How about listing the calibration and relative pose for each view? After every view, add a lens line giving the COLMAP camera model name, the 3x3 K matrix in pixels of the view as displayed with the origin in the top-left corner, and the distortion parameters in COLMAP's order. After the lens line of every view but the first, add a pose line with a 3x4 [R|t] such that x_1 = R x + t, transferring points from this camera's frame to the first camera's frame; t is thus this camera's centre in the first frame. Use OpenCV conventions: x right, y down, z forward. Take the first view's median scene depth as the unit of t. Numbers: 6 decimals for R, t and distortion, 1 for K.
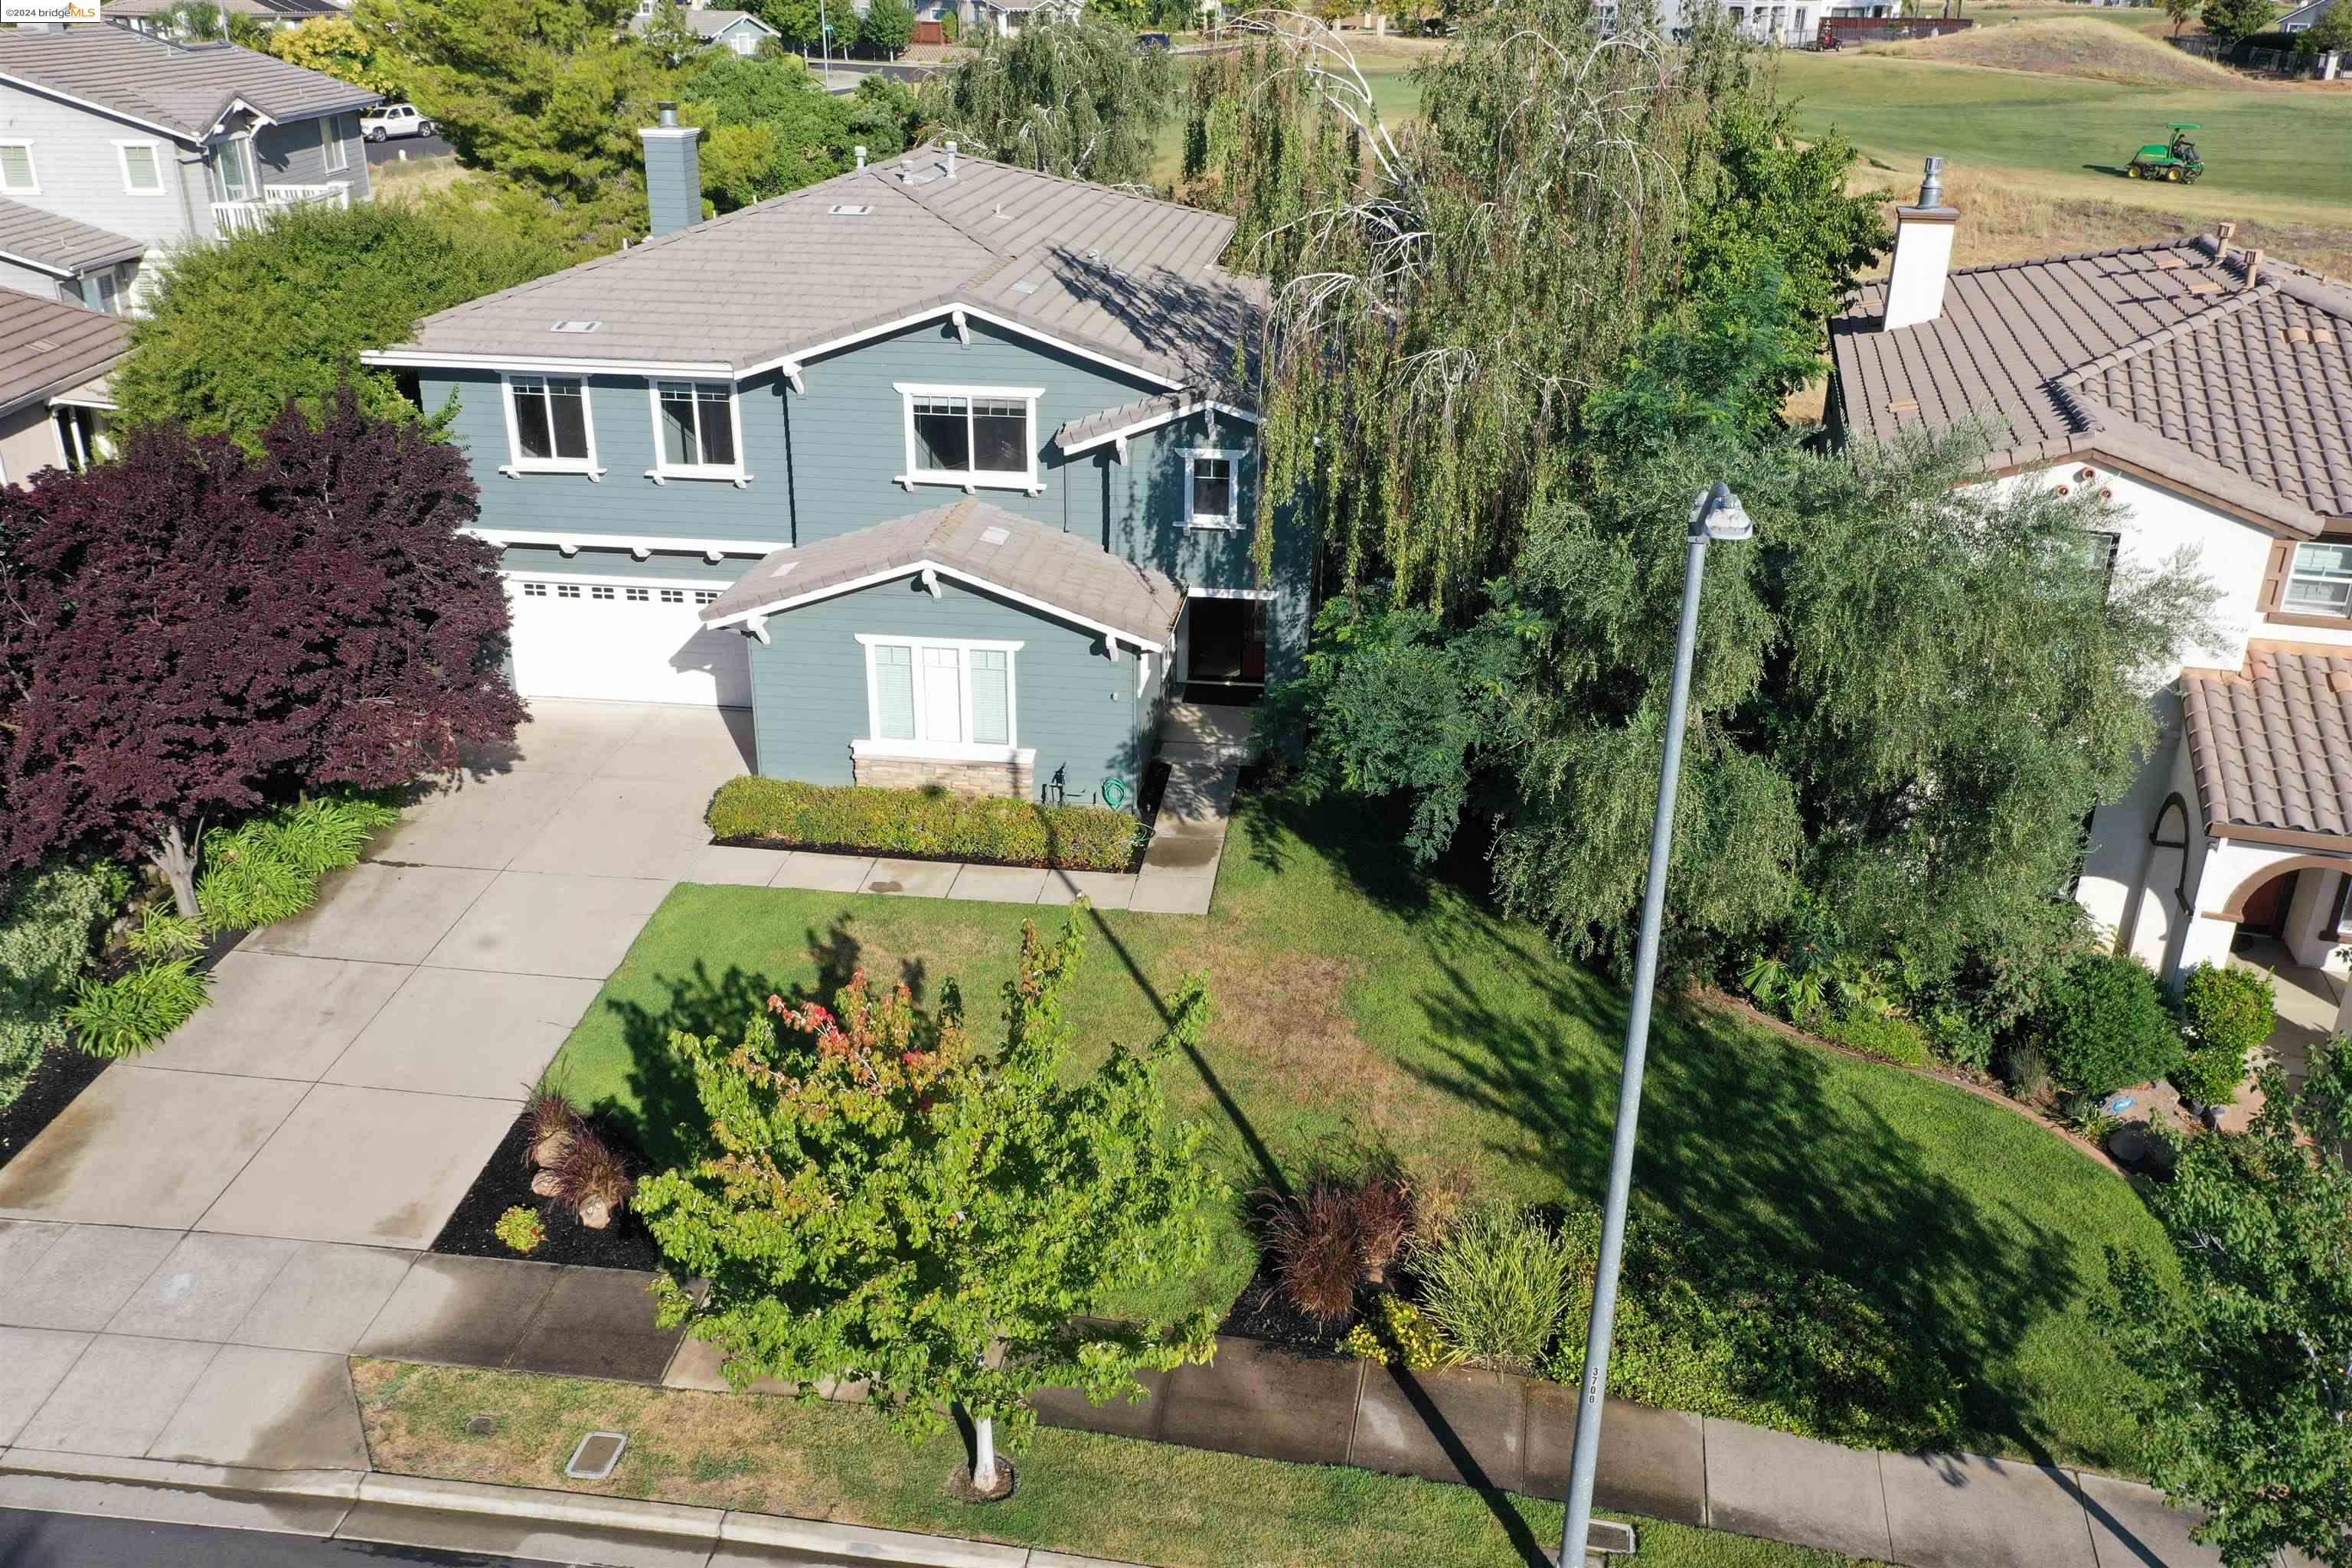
lens RADIAL K [[1857.6, 0, 1176.0], [0, 1857.6, 784.0], [0, 0, 1]] dist [-0.003650, -0.004590]
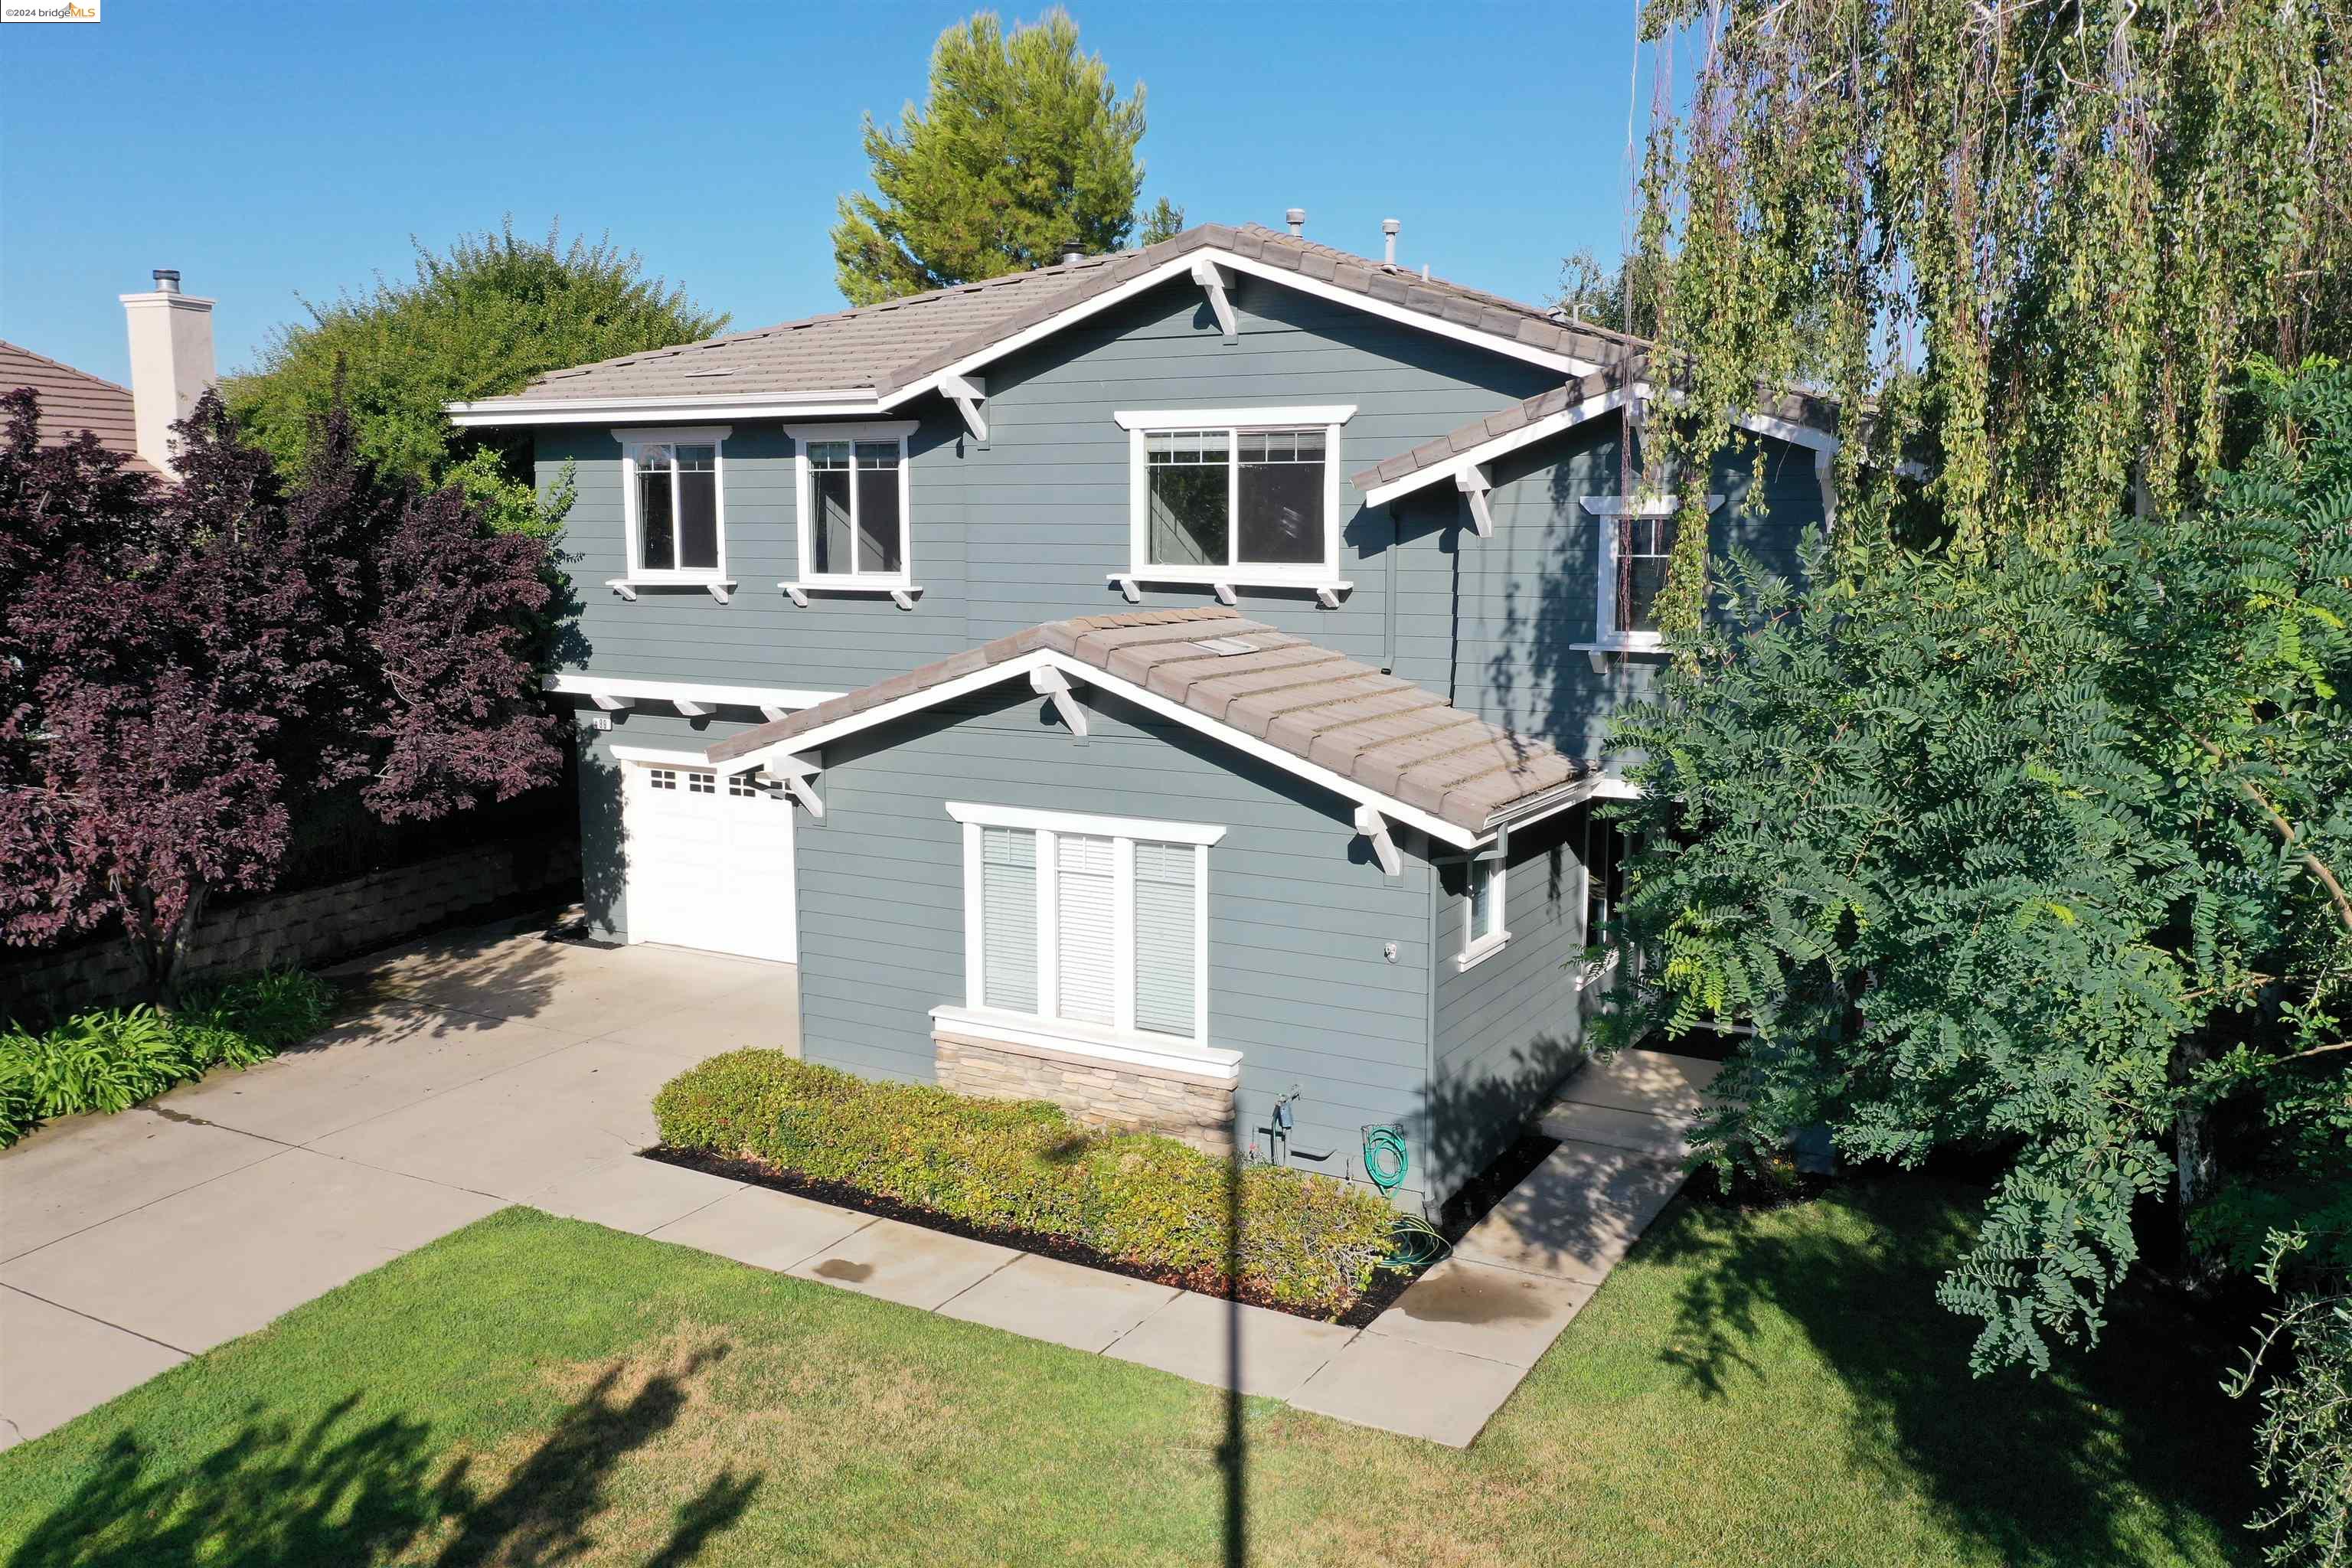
lens RADIAL K [[1857.6, 0, 1176.0], [0, 1857.6, 784.0], [0, 0, 1]] dist [-0.003650, -0.004590]
pose [[0.923205, 0.046725, -0.381457, 0.095347], [-0.146431, 0.960475, -0.236742, 0.032691], [0.355318, 0.274418, 0.893557, 0.520798]]
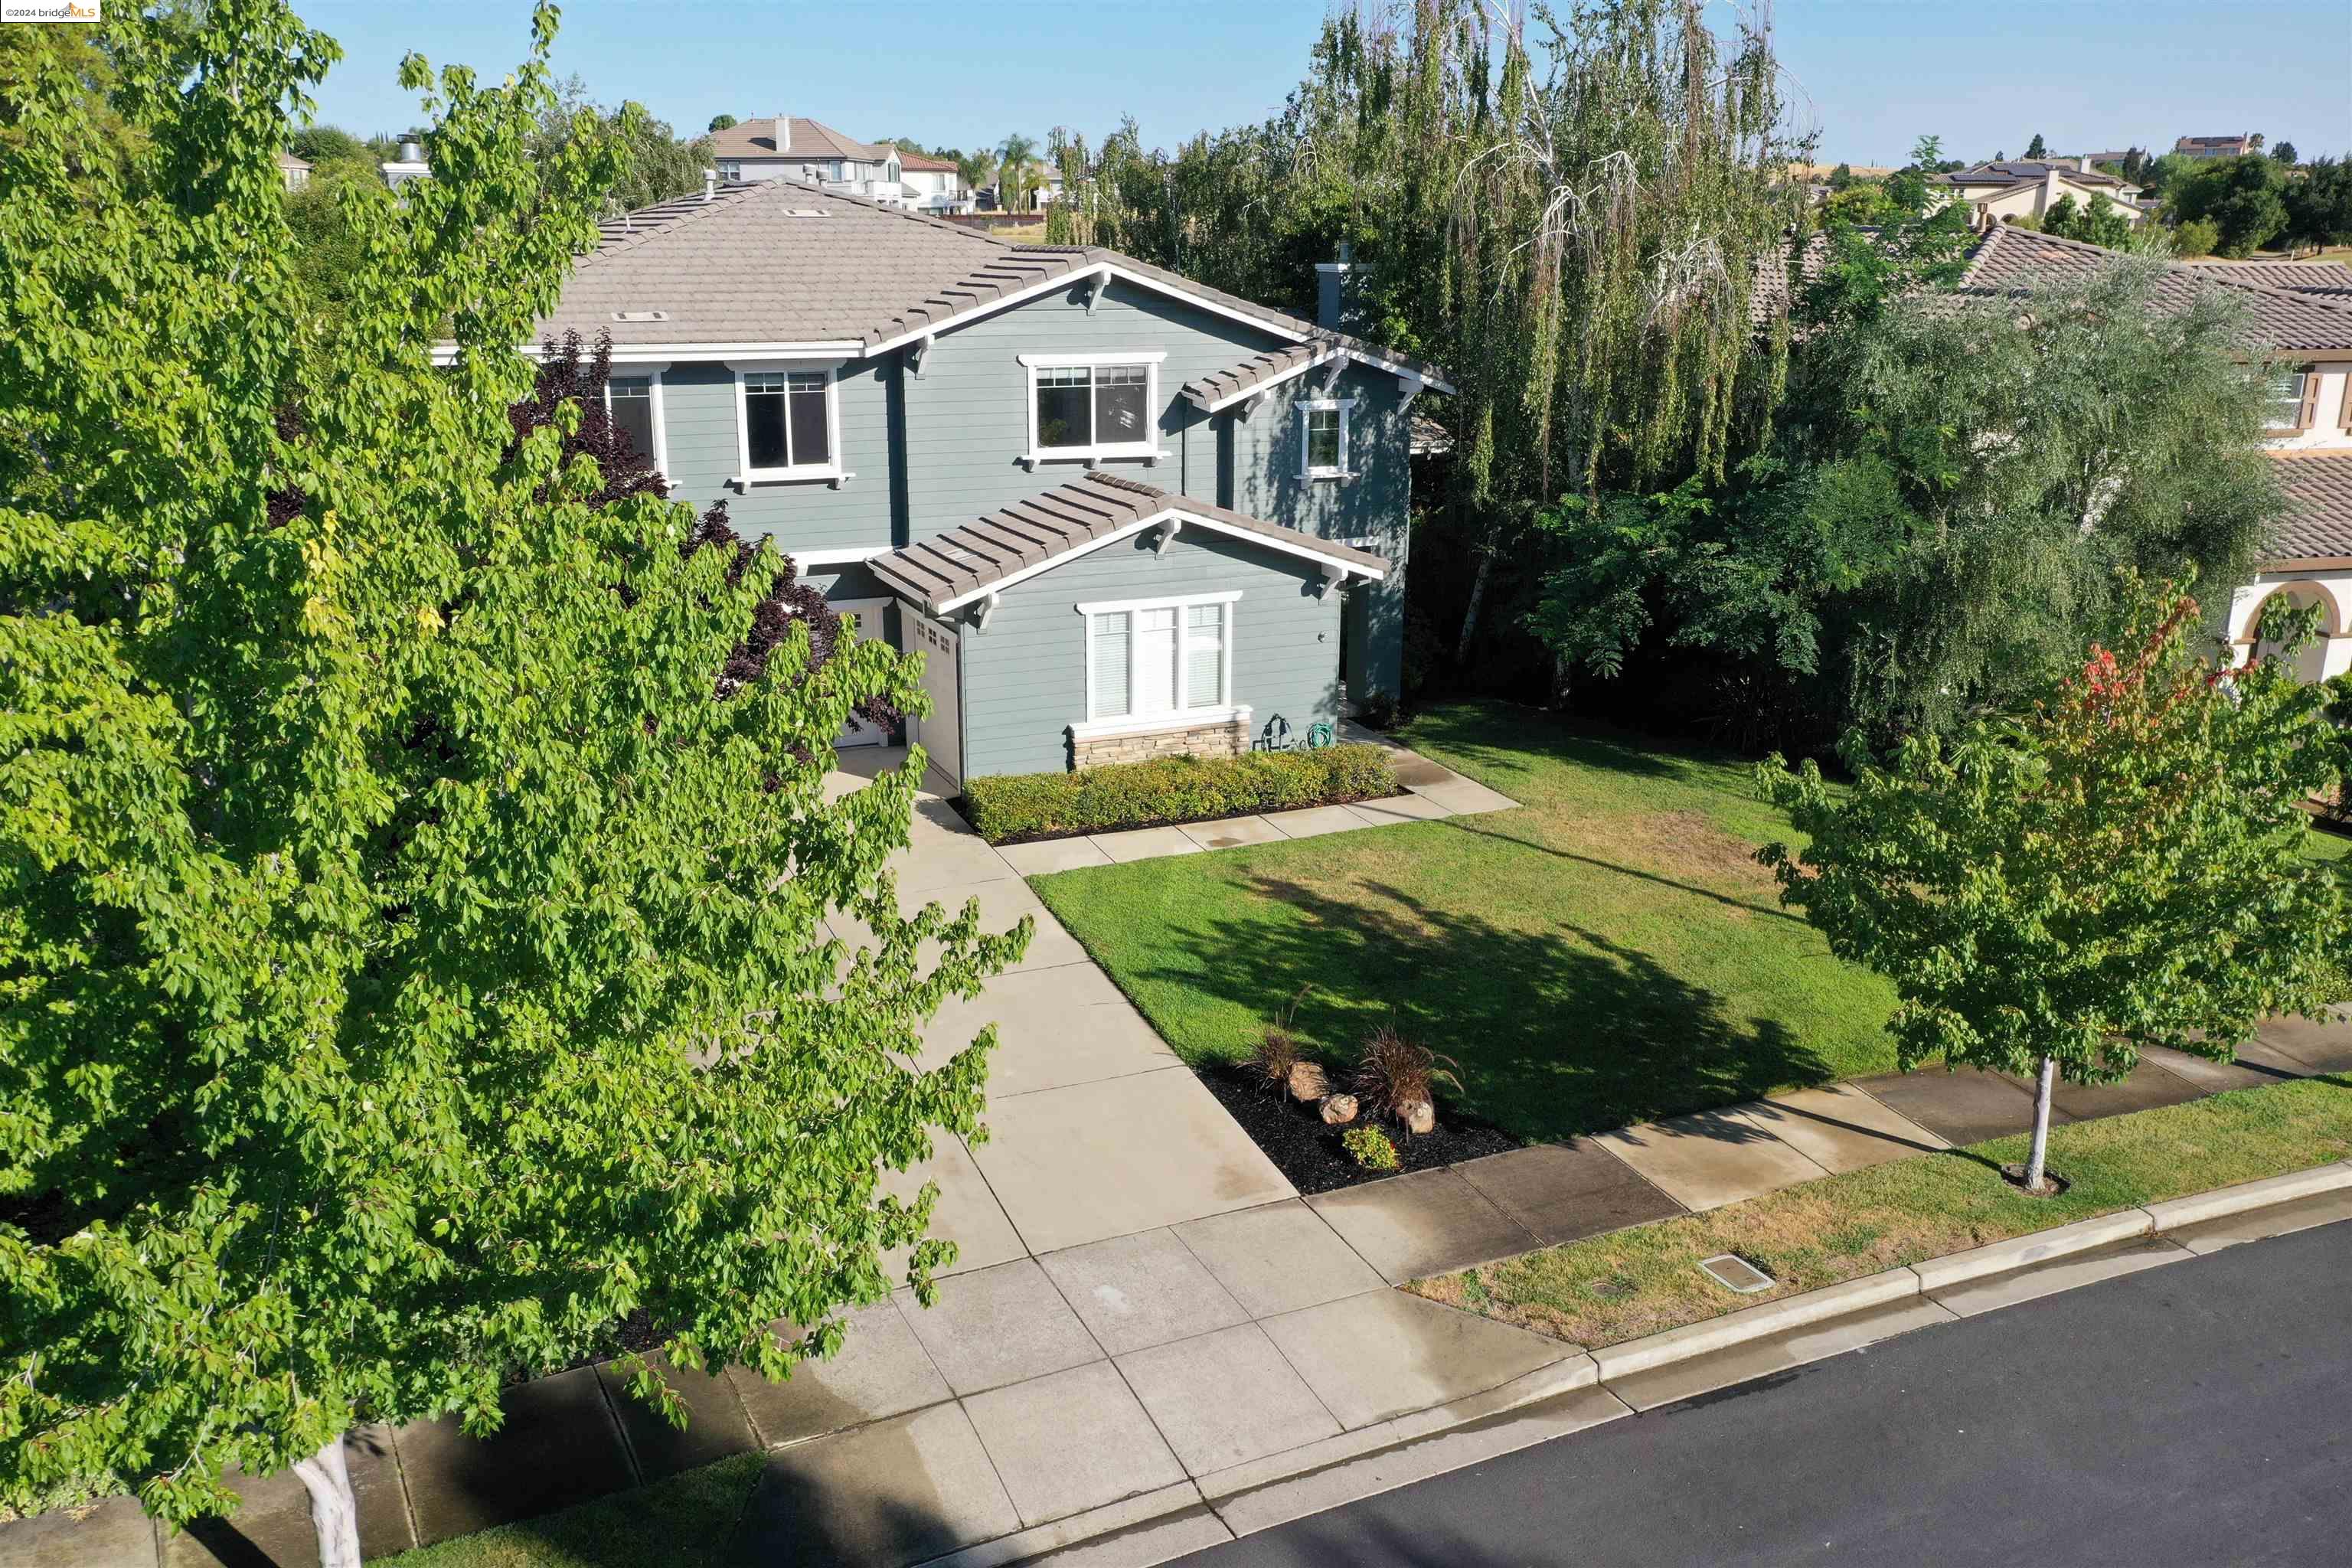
lens RADIAL K [[1857.6, 0, 1176.0], [0, 1857.6, 784.0], [0, 0, 1]] dist [-0.003650, -0.004590]
pose [[0.858344, -0.151455, 0.490211, -0.587357], [0.207906, 0.976154, -0.062445, 0.074332], [-0.469063, 0.155517, 0.869364, 0.173776]]
